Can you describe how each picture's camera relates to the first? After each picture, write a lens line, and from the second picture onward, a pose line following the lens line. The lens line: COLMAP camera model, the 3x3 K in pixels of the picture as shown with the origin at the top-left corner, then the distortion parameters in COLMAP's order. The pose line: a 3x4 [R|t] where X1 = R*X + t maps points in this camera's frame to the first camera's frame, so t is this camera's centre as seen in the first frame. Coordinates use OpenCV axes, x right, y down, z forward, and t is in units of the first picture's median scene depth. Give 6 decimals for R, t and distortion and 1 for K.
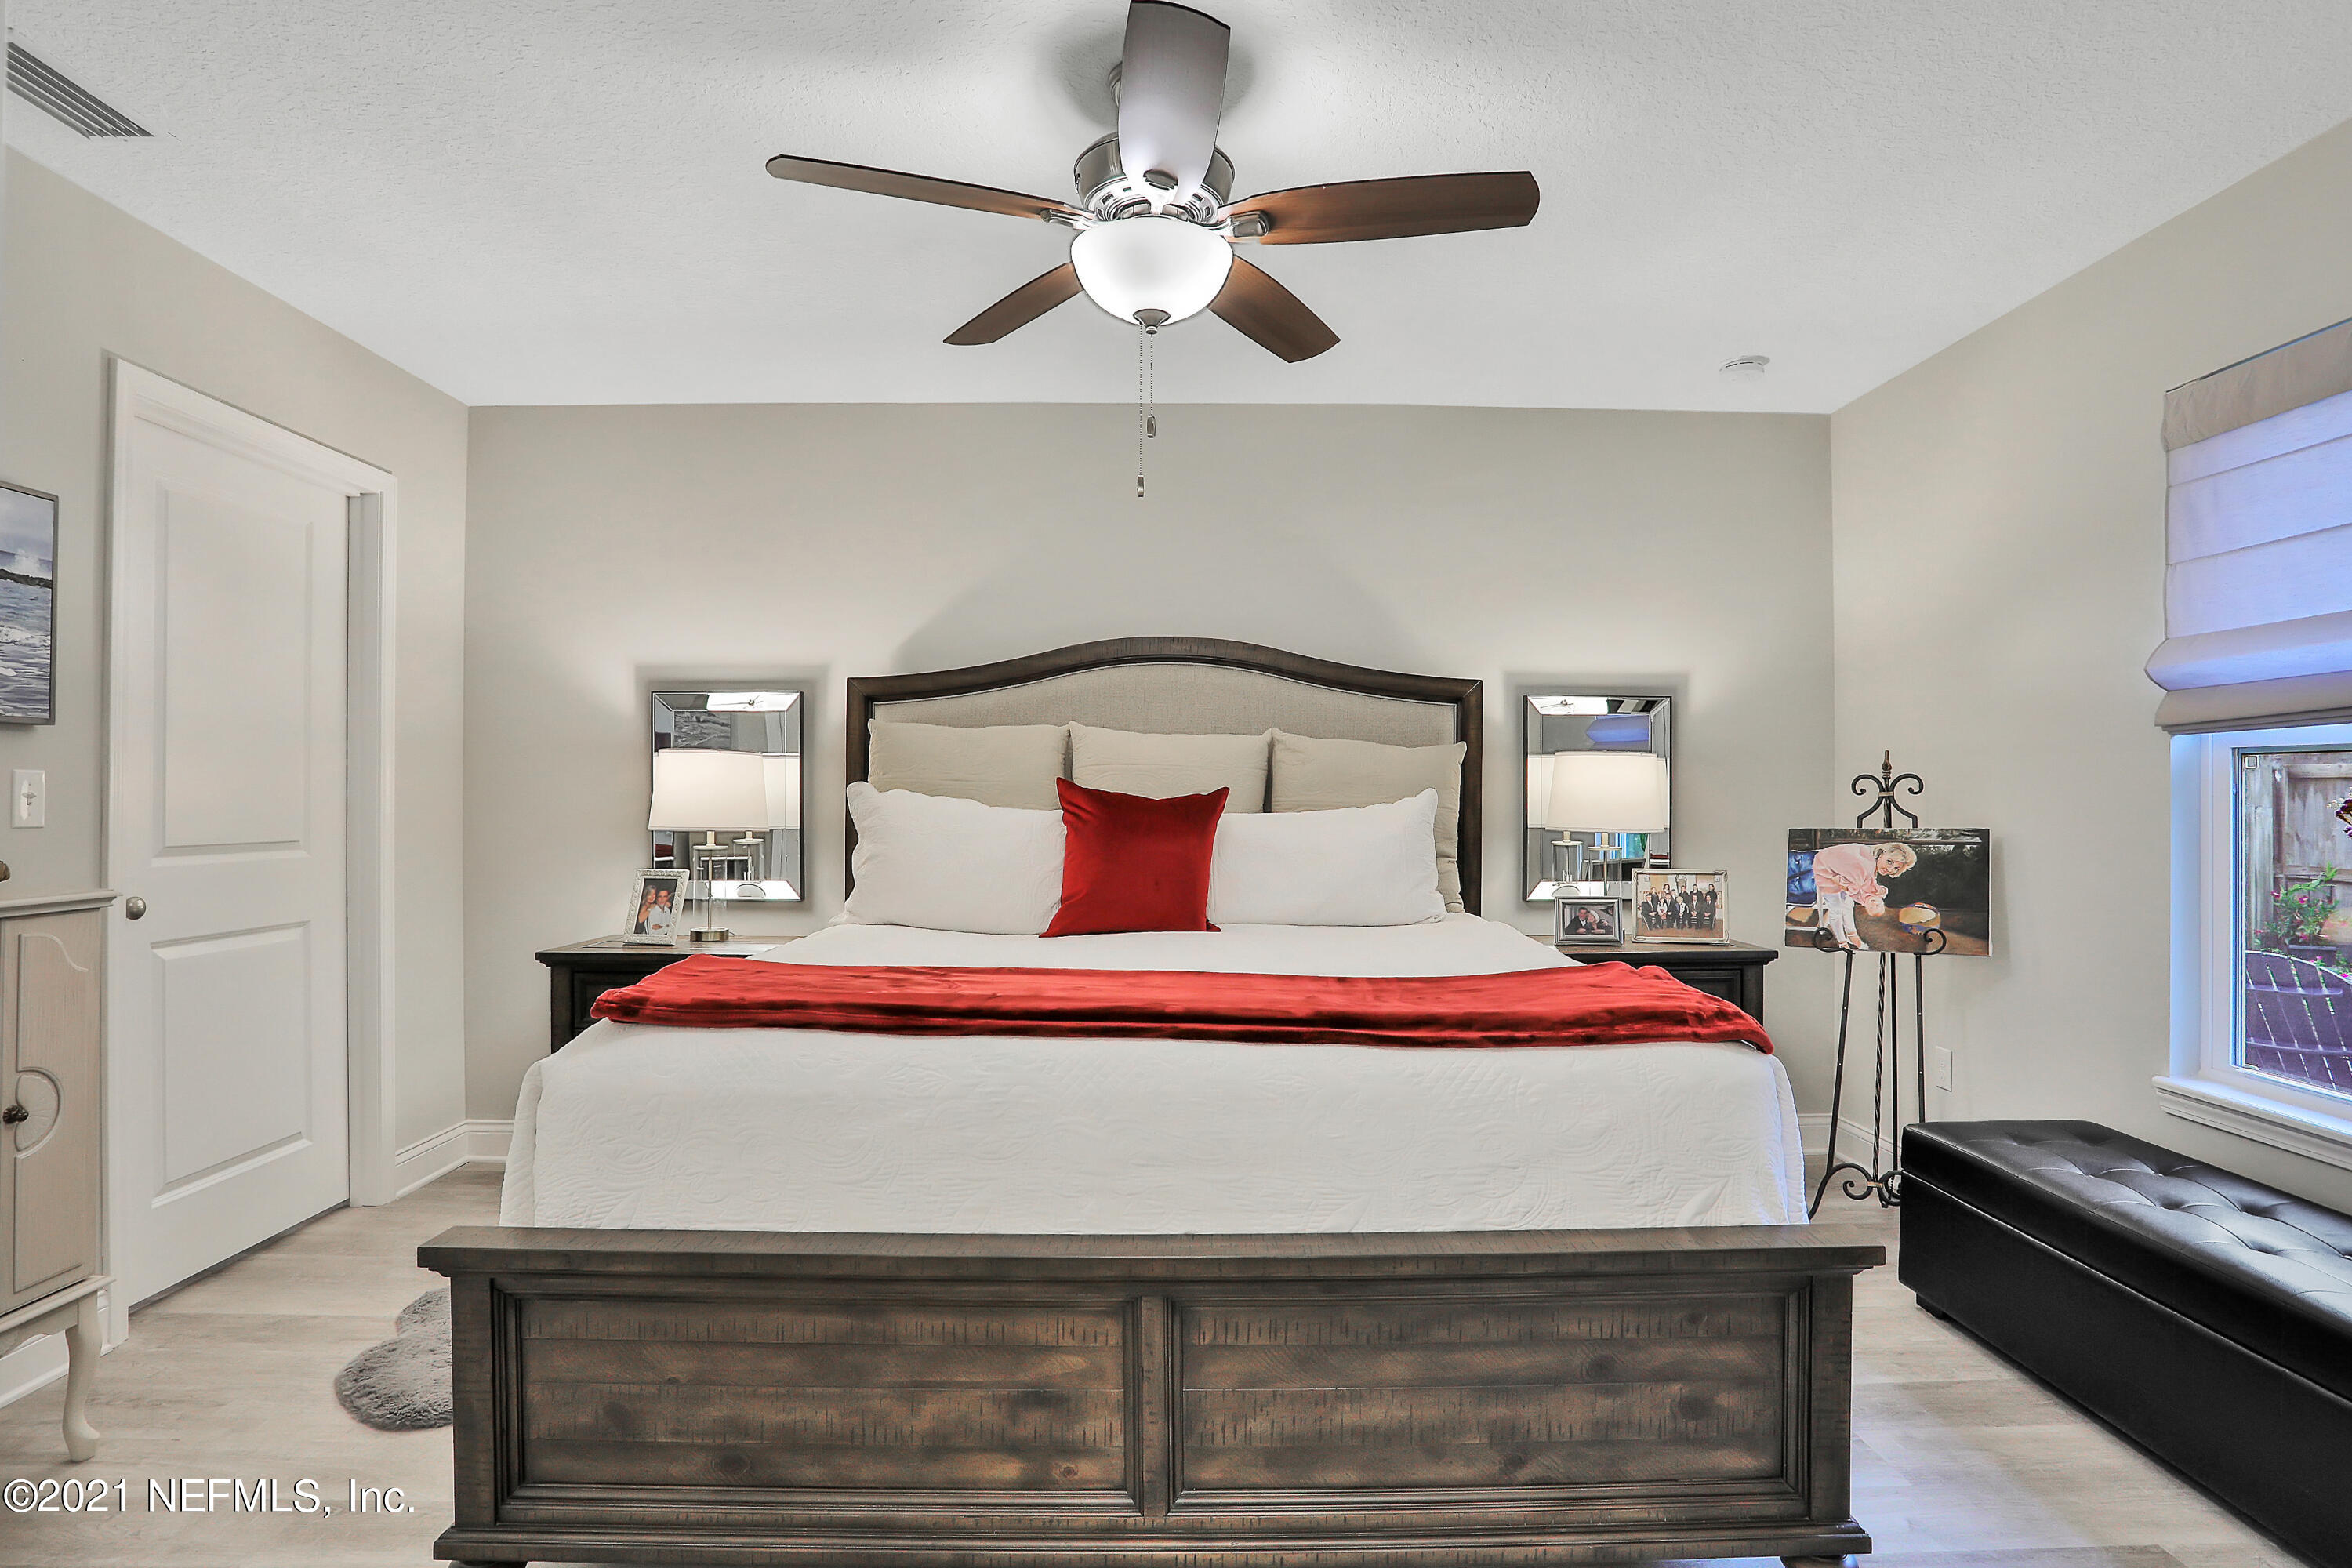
lens RADIAL K [[1215.2, 0, 1203.2], [0, 1215.2, 785.9], [0, 0, 1]] dist [-0.072429, 0.034057]
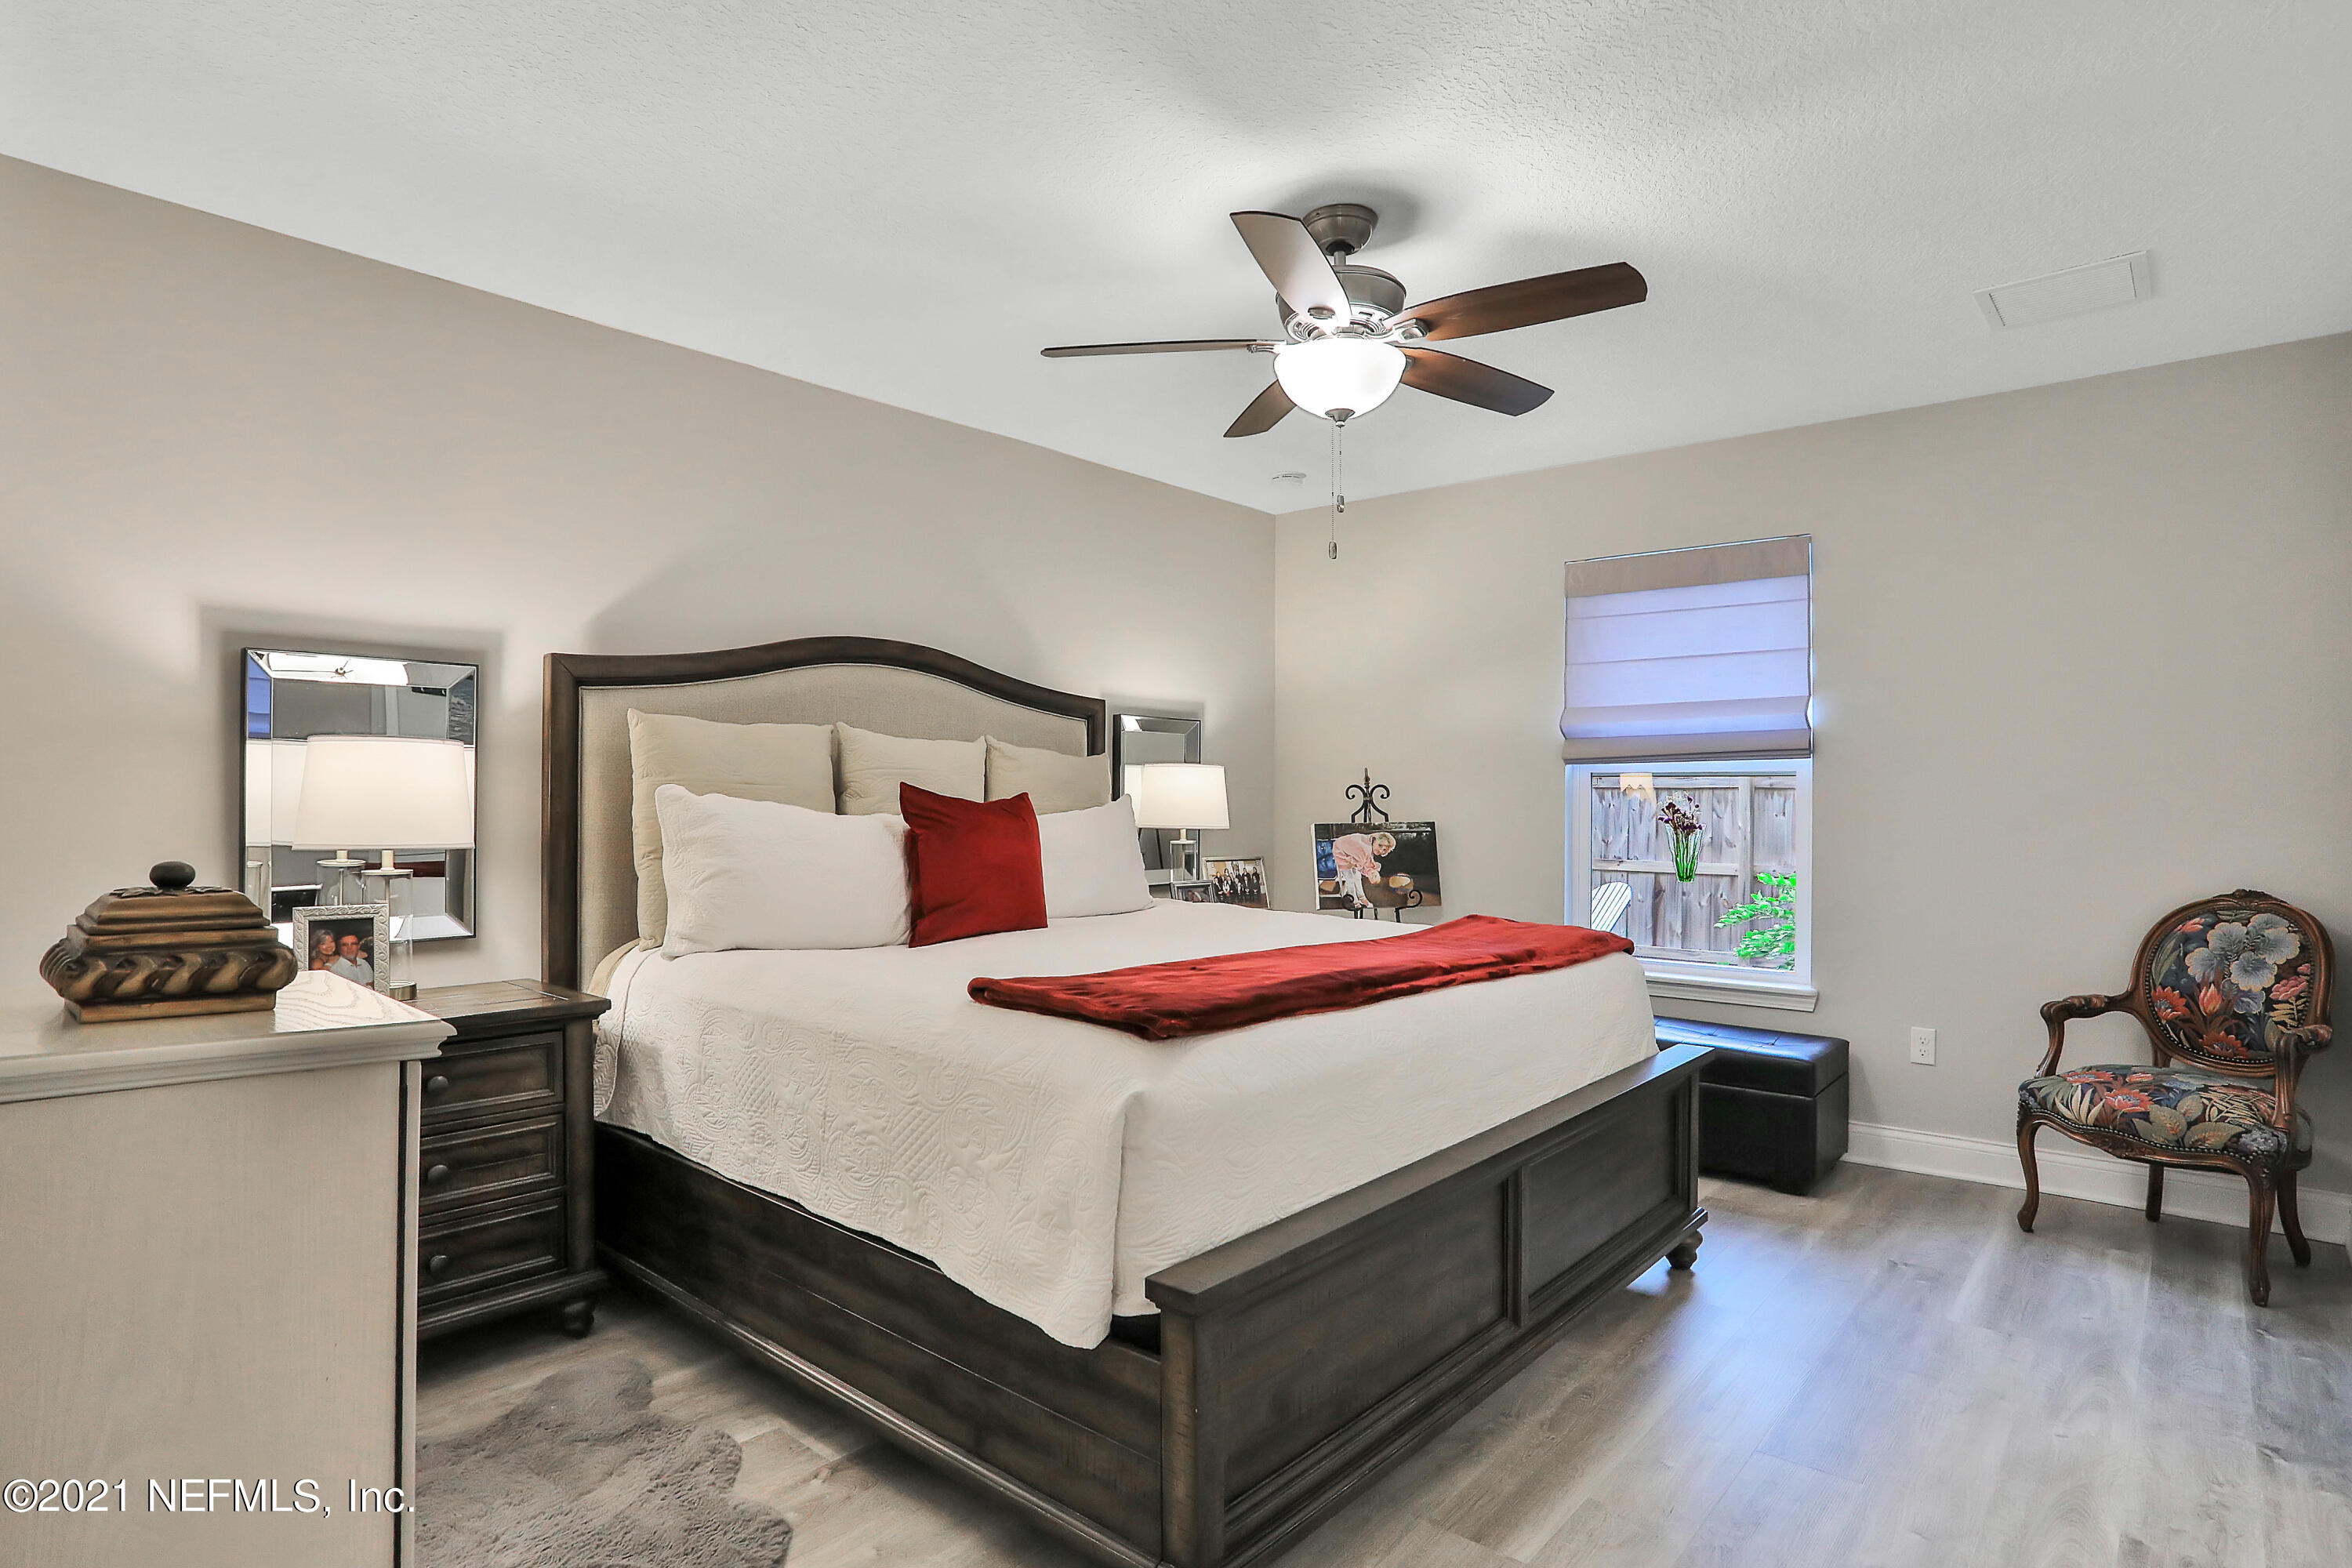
lens RADIAL K [[1263.5, 0, 1087.7], [0, 1263.5, 748.7], [0, 0, 1]] dist [-0.038334, -0.033787]
pose [[0.684509, 0.027324, 0.728492, -0.759889], [-0.008244, 0.999524, -0.029743, -0.005178], [-0.728958, 0.014353, 0.684408, 0.202829]]
